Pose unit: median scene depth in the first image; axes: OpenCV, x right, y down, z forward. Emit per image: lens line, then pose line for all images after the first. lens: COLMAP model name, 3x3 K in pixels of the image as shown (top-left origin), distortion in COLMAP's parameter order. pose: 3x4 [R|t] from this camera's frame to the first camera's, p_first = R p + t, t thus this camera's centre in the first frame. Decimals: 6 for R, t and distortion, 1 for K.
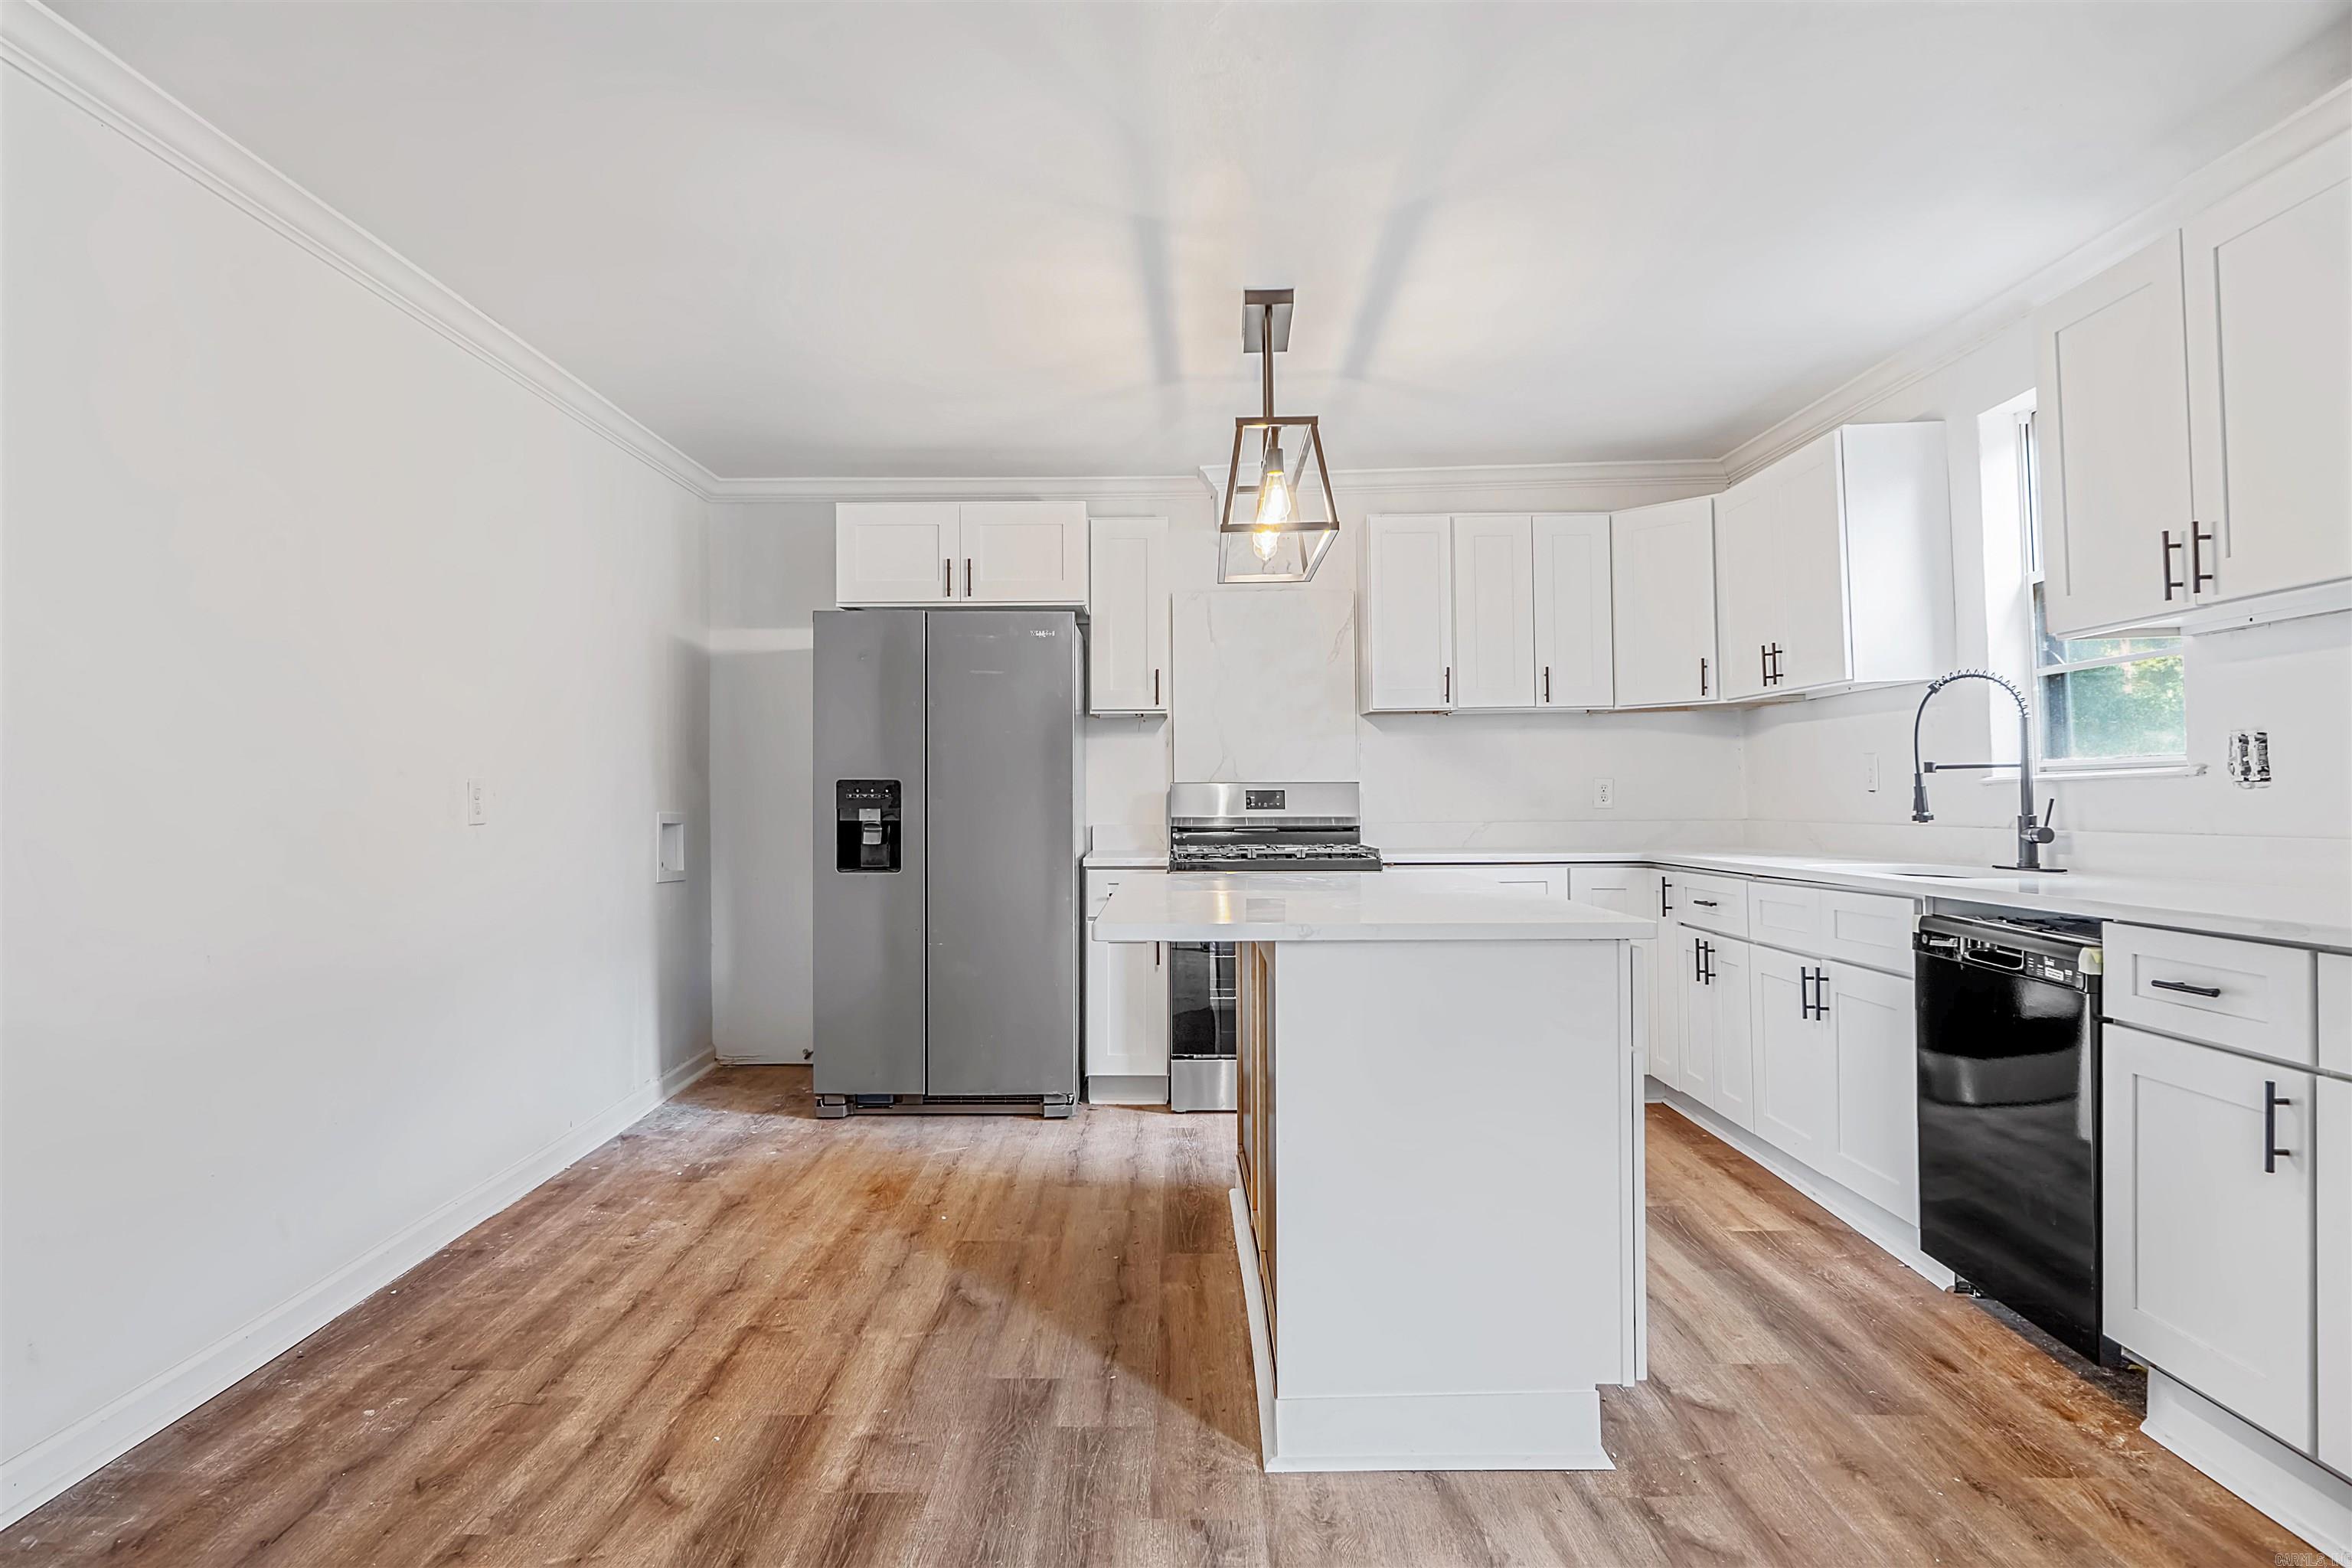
lens RADIAL K [[1349.9, 0, 1174.1], [0, 1349.9, 765.6], [0, 0, 1]] dist [0.000819, -0.001051]
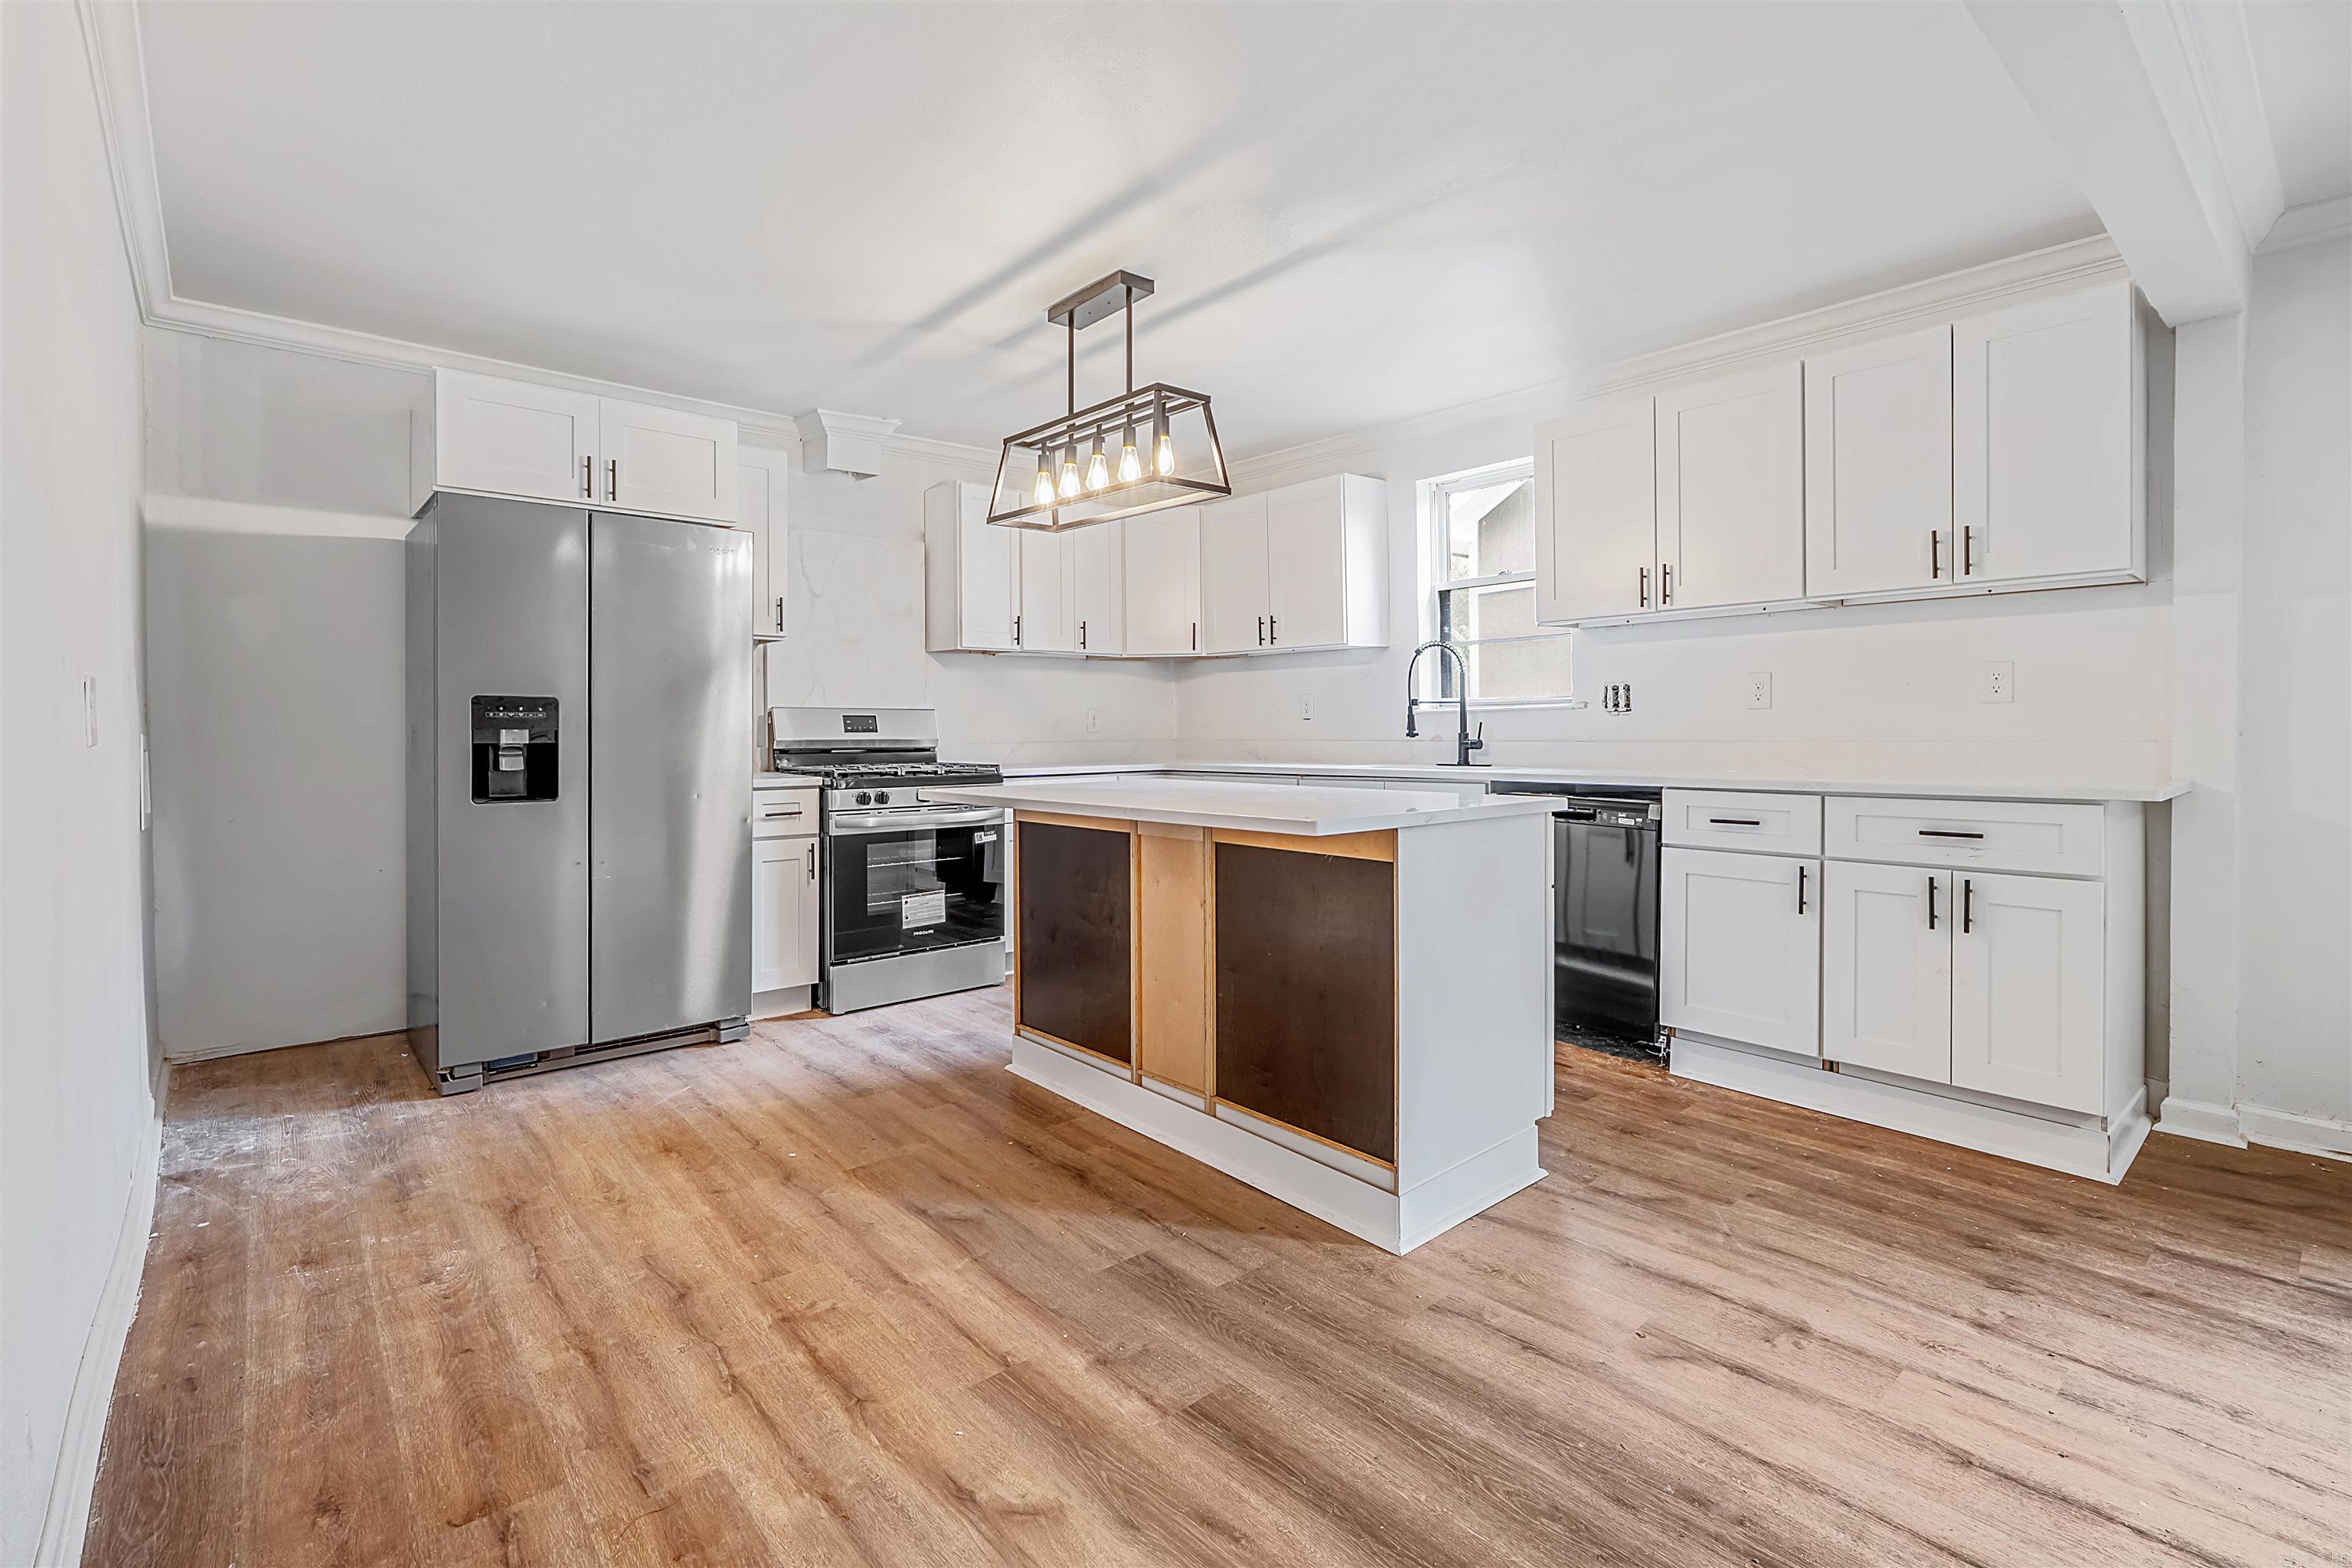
lens RADIAL K [[1048.5, 0, 1174.6], [0, 1048.5, 736.0], [0, 0, 1]] dist [-0.002910, -0.000362]
pose [[0.748659, -0.001742, 0.662953, -0.474618], [-0.015915, 0.999661, 0.020599, 0.020625], [-0.662764, -0.025972, 0.748378, 0.284776]]
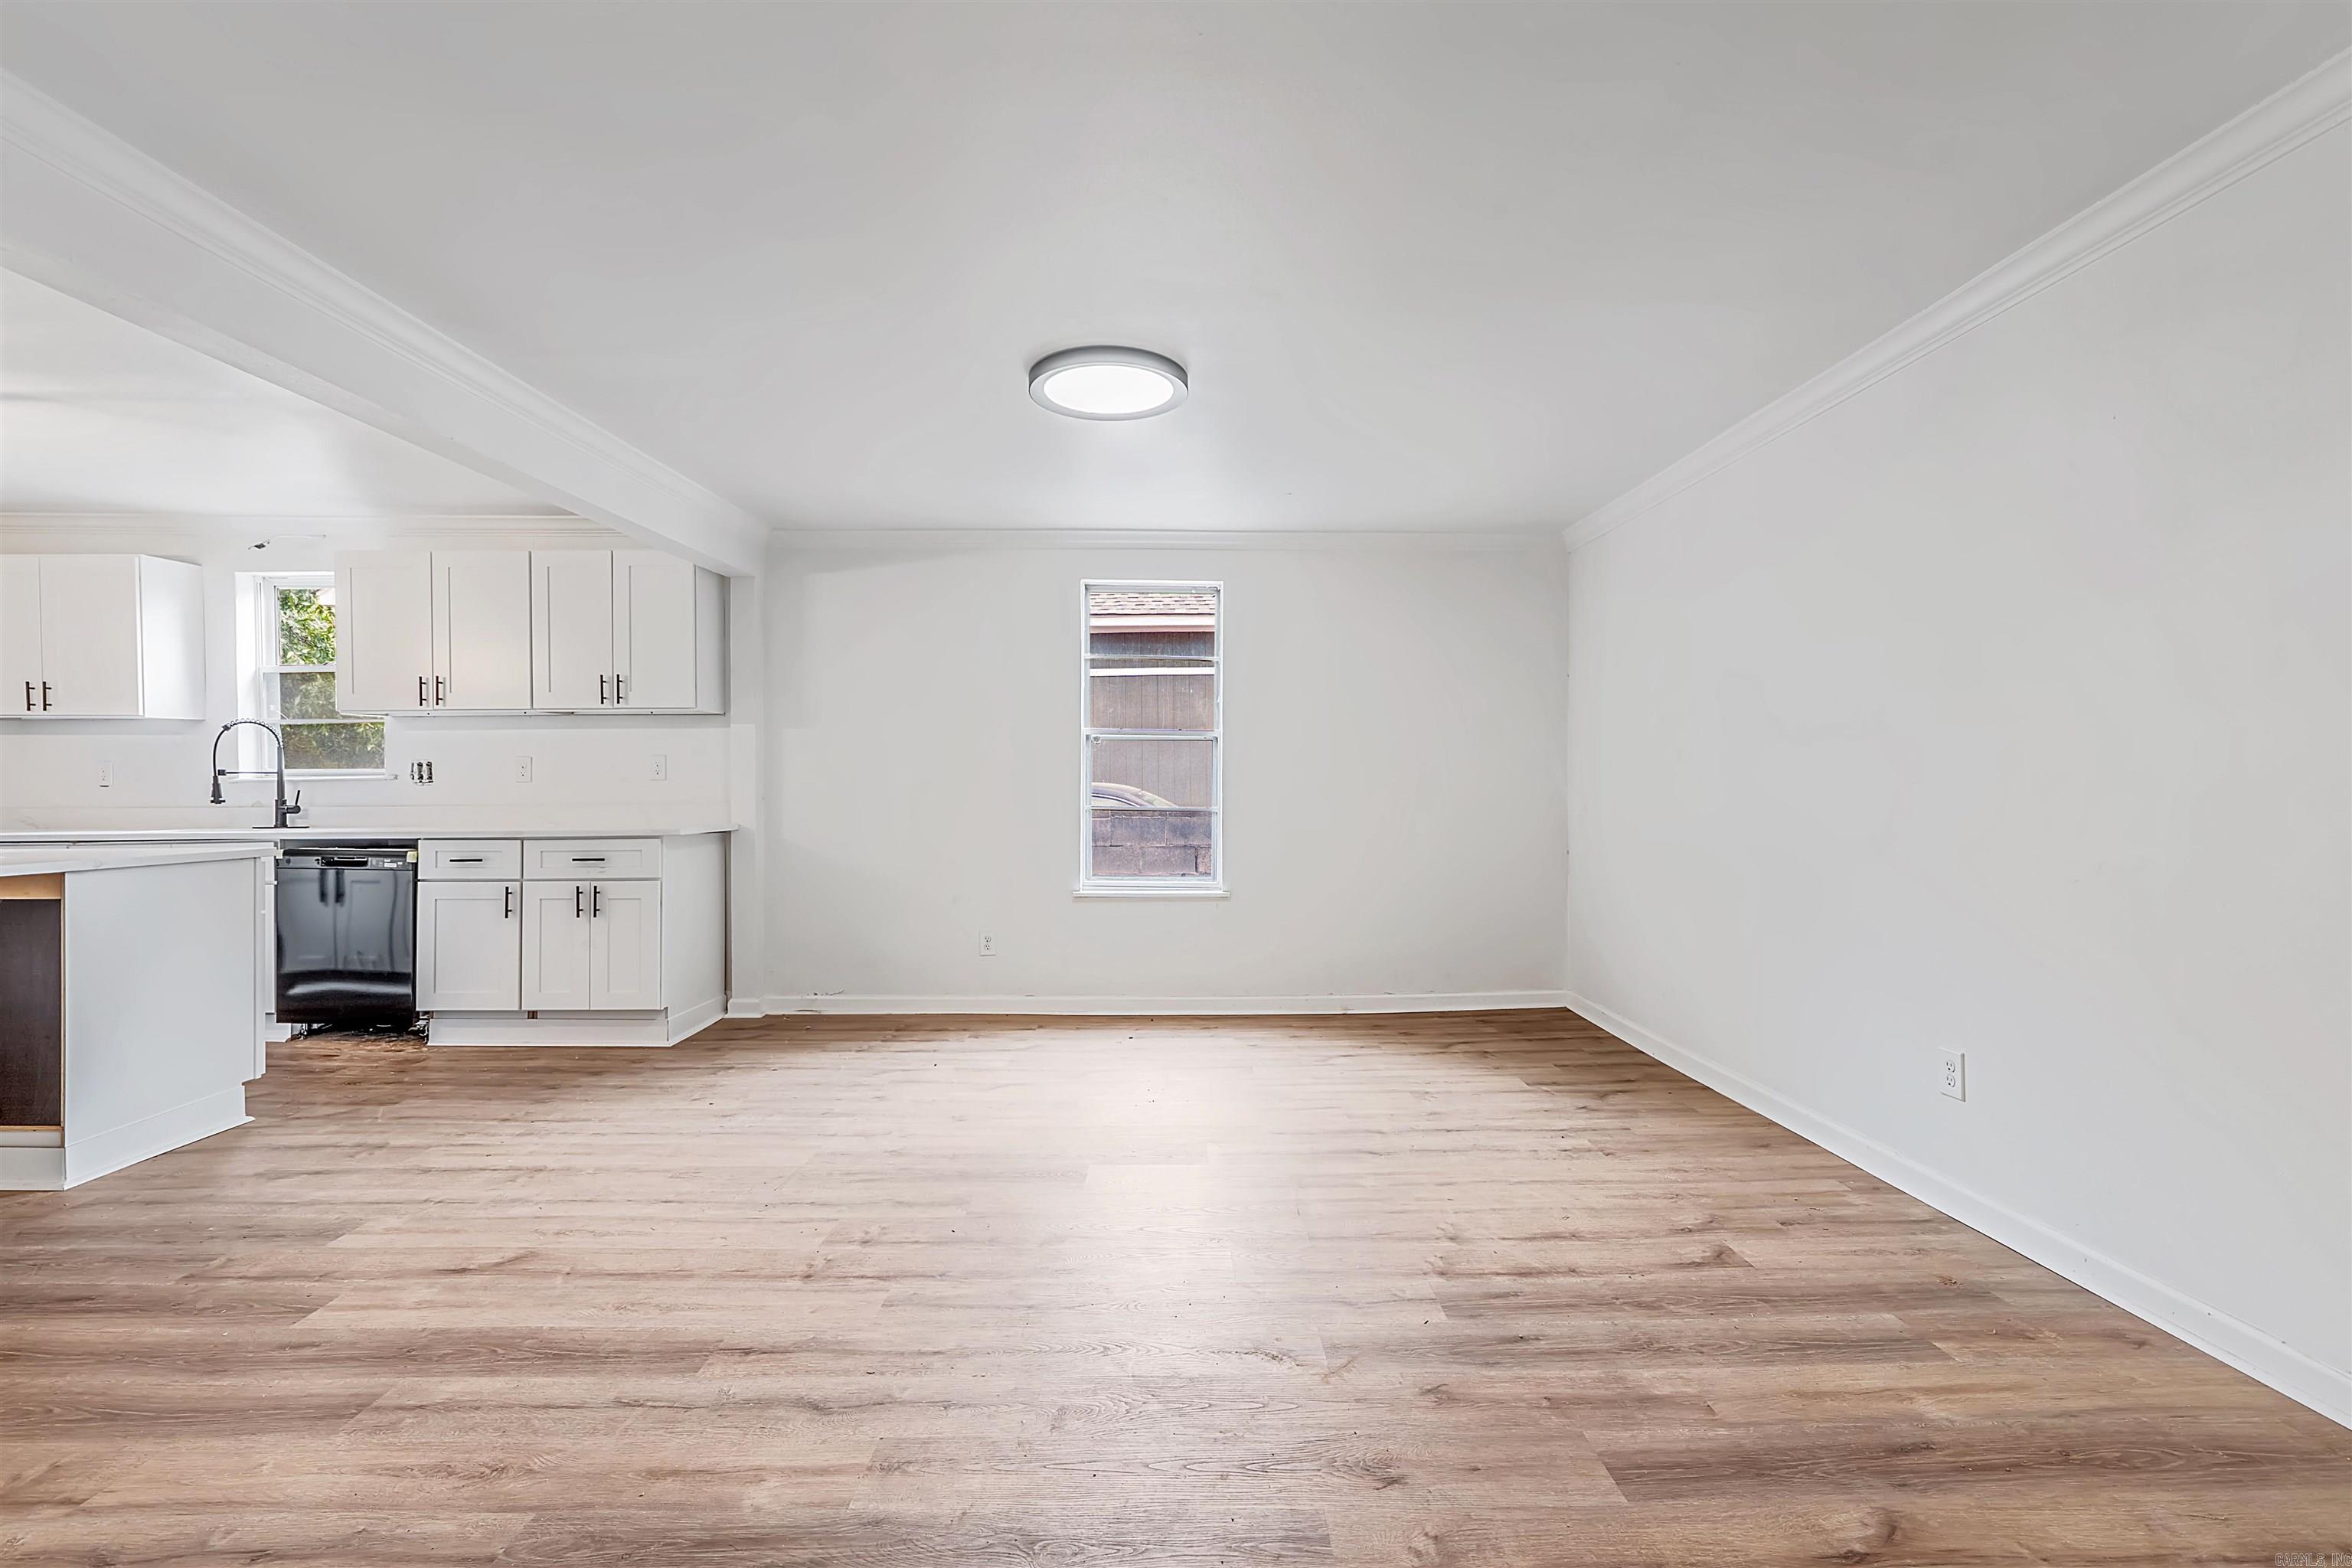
lens RADIAL K [[993.4, 0, 1176.0], [0, 993.4, 784.0], [0, 0, 1]] dist [-0.007113, -0.000339]
pose [[-0.018449, 0.009599, 0.999784, -0.773856], [-0.020263, 0.999745, -0.009973, 0.004036], [-0.999624, -0.020443, -0.018250, -0.223799]]
